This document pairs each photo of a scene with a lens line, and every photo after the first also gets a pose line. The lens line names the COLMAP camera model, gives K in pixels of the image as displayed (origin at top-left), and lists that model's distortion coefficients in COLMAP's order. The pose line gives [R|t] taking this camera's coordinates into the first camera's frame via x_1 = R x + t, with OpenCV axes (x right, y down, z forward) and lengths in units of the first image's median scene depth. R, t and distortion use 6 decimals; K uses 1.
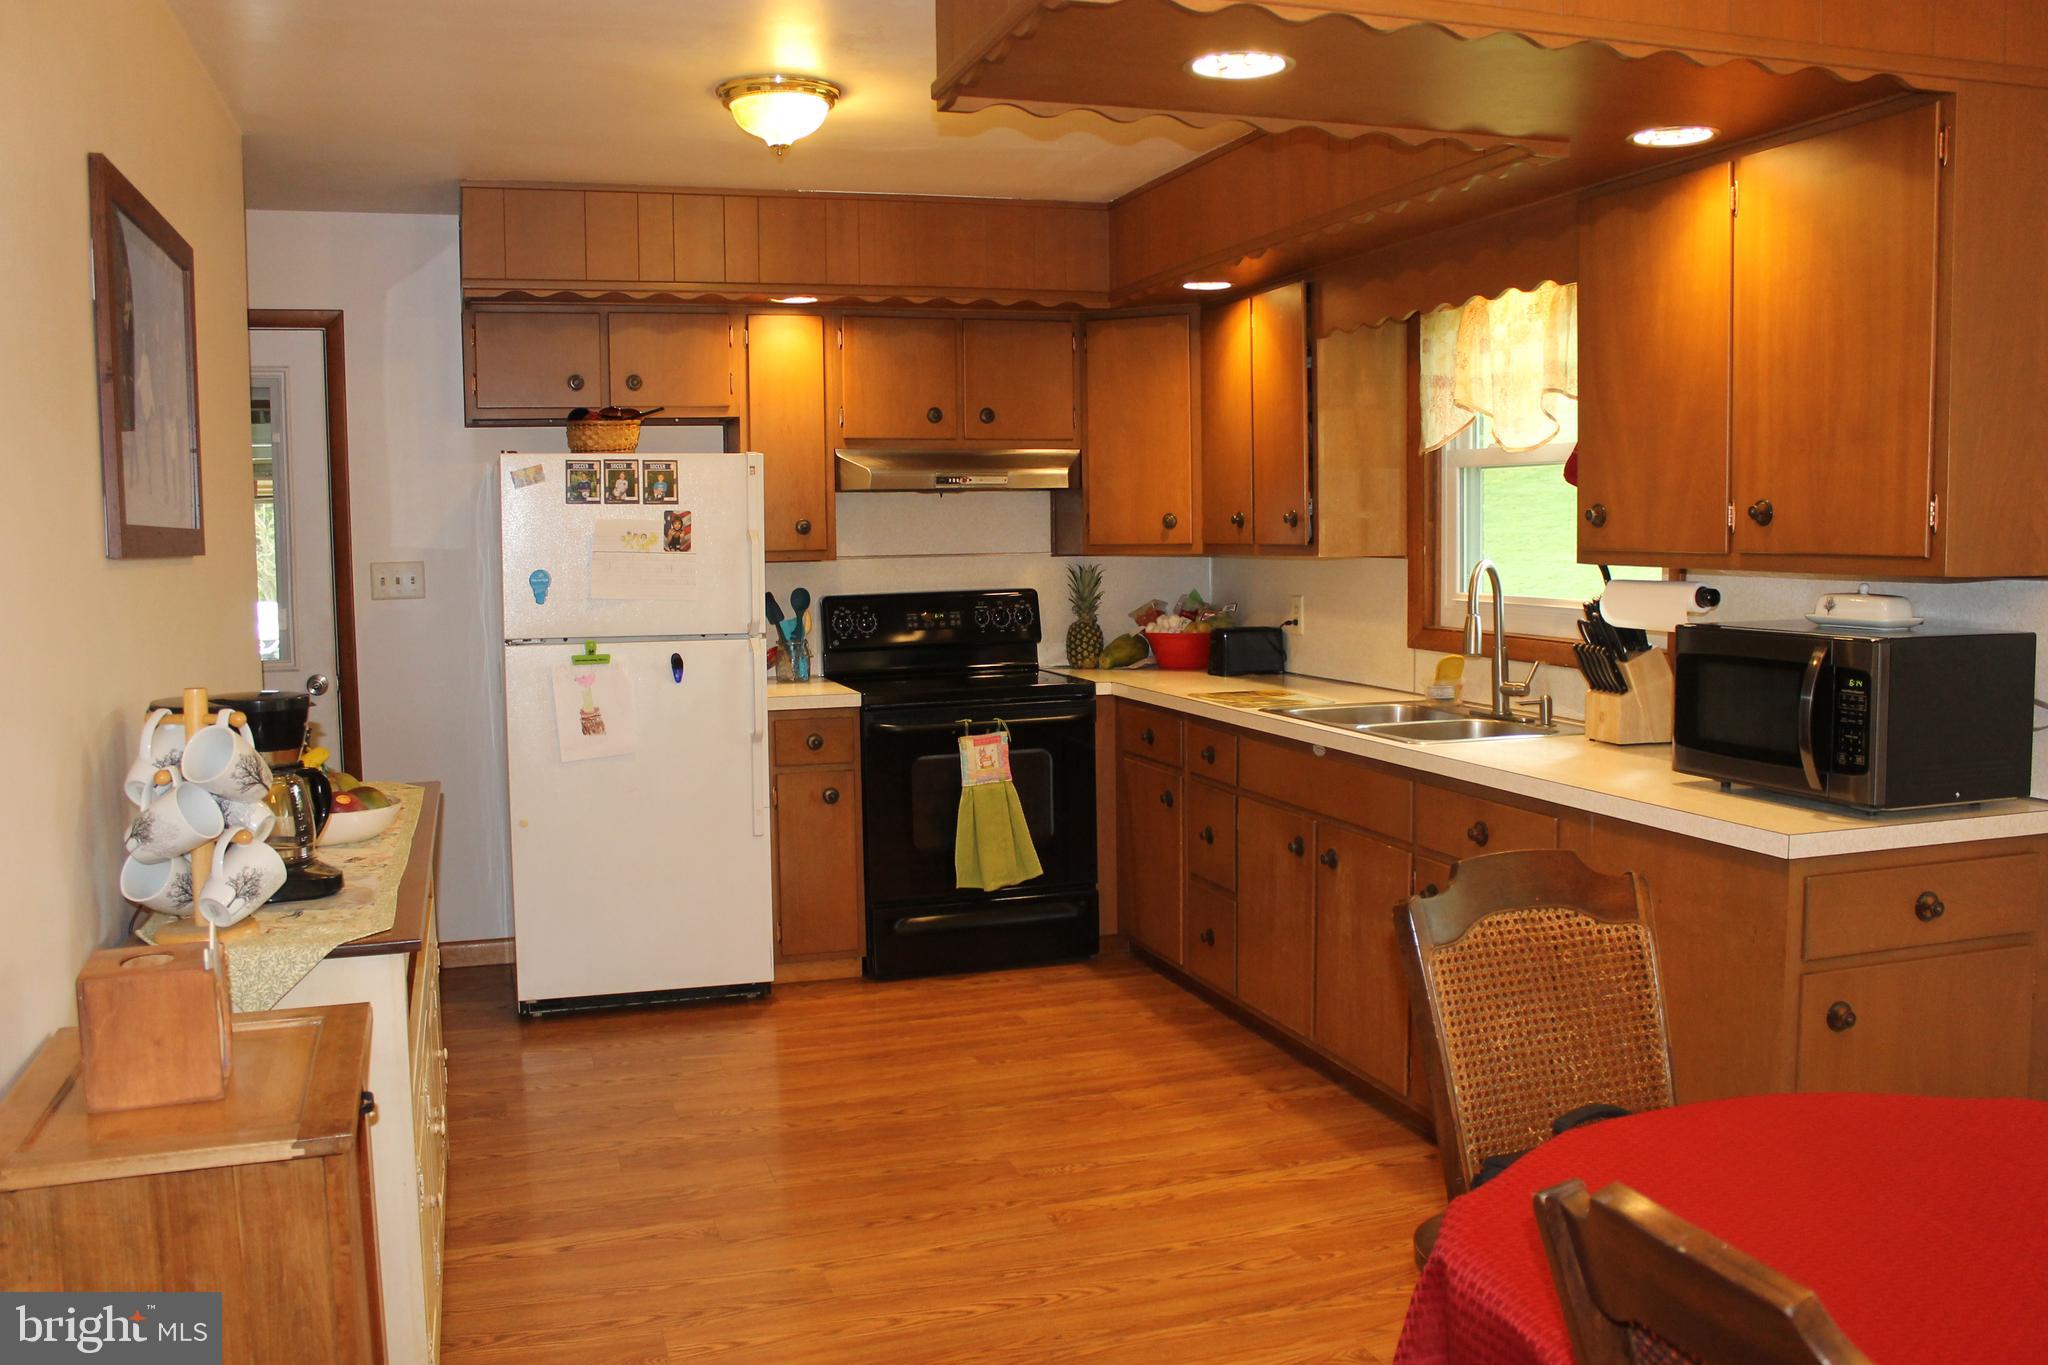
lens RADIAL K [[1731.0, 0, 1031.1], [0, 1731.0, 692.4], [0, 0, 1]] dist [-0.146703, 0.110715]
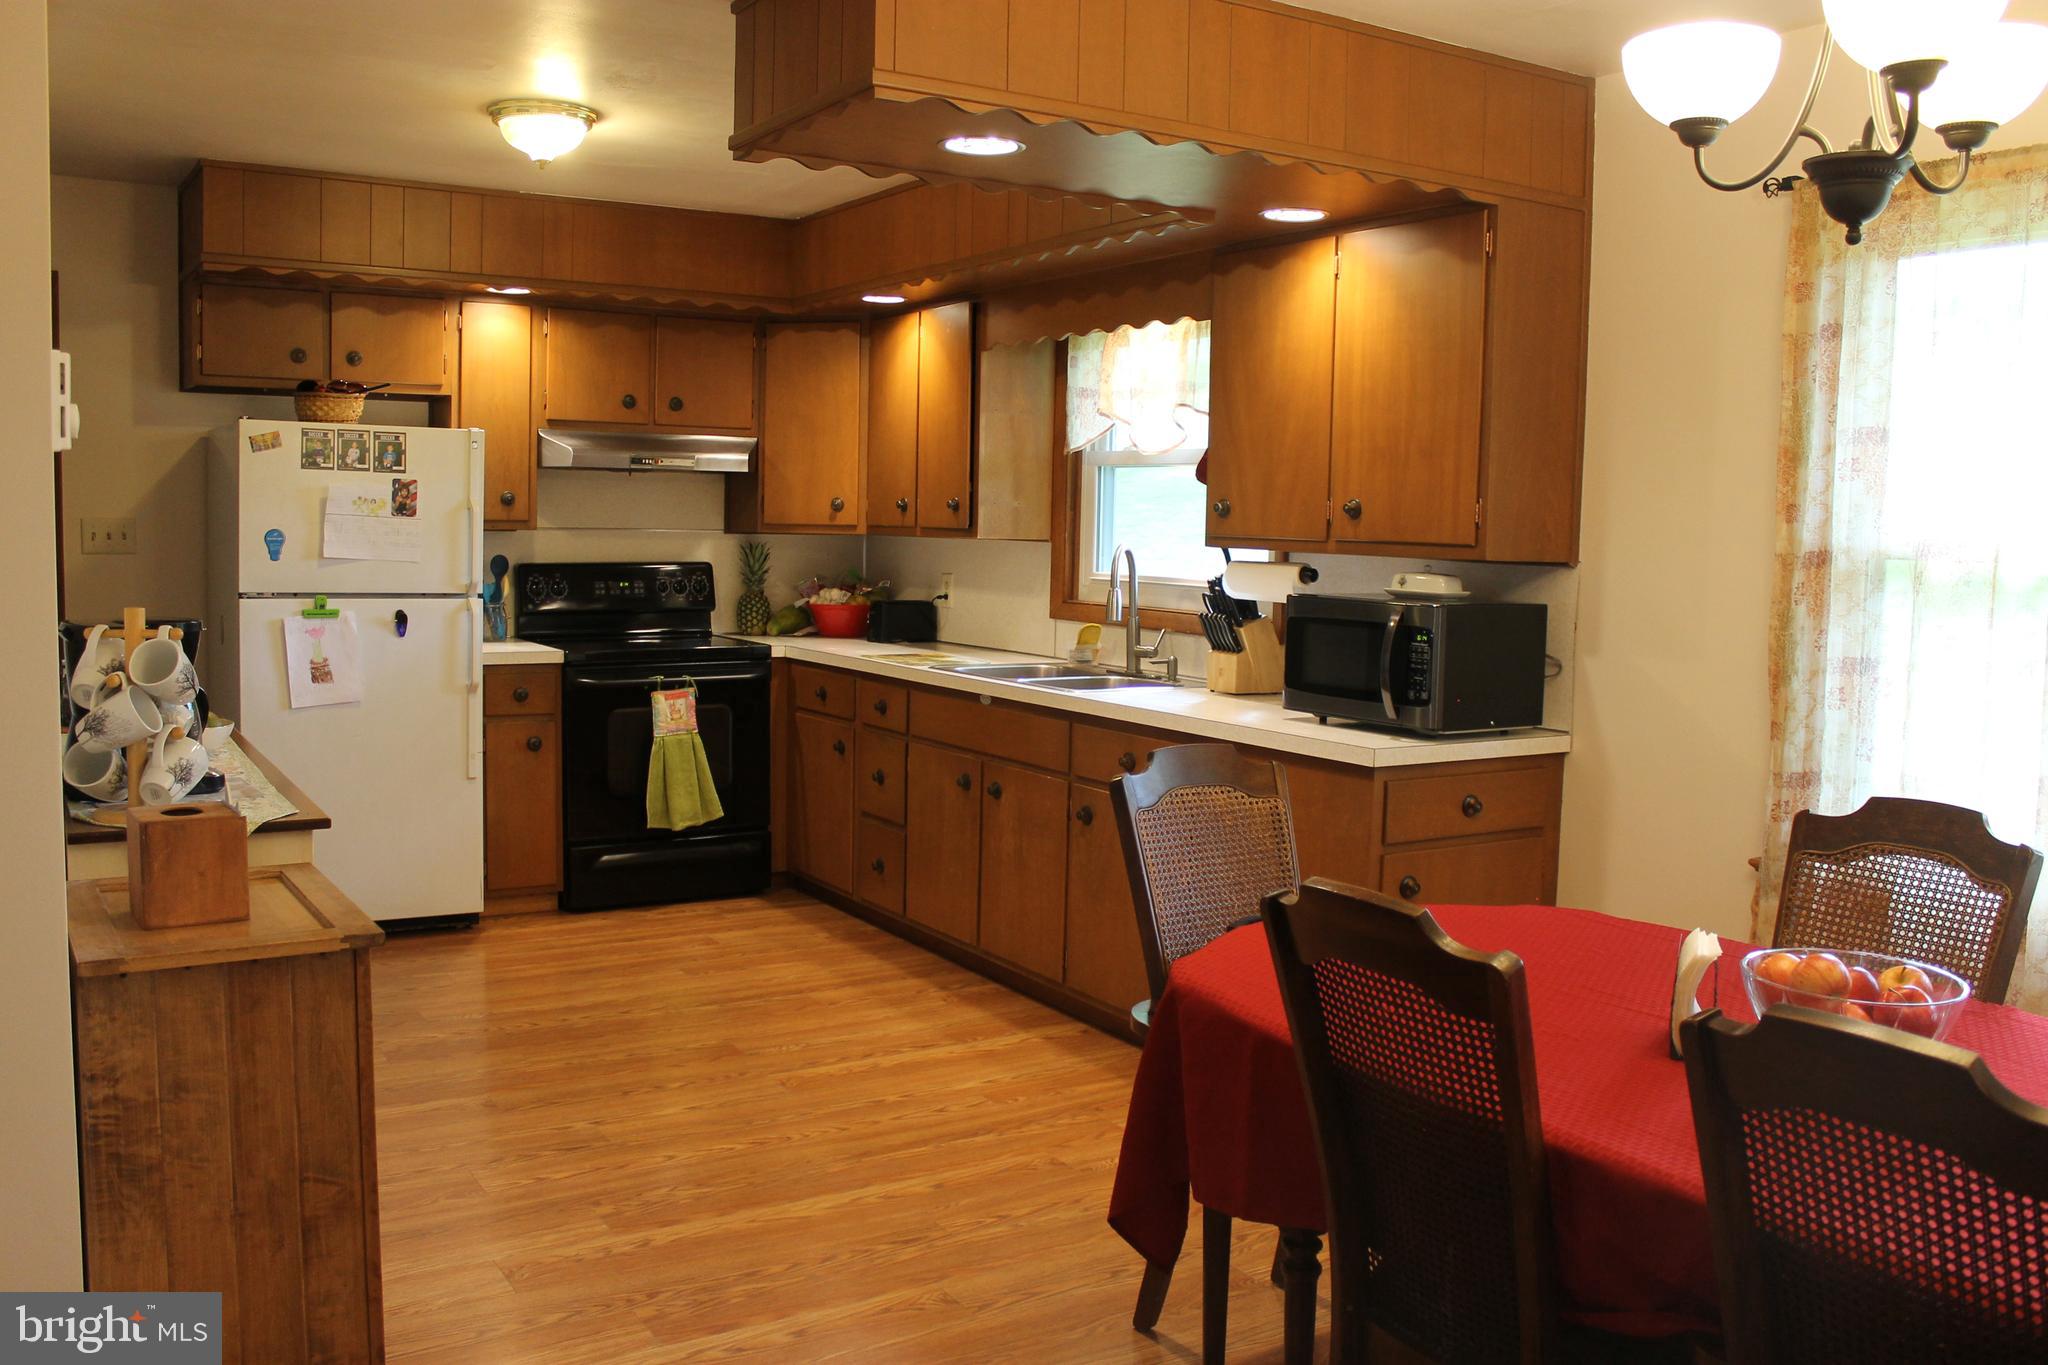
lens RADIAL K [[1731.0, 0, 1017.0], [0, 1731.0, 689.2], [0, 0, 1]] dist [-0.146703, 0.110715]
pose [[0.971296, 0.012809, 0.237529, -0.102311], [-0.013295, 0.999912, 0.000444, 0.027331], [-0.237502, -0.003589, 0.971380, -0.175256]]
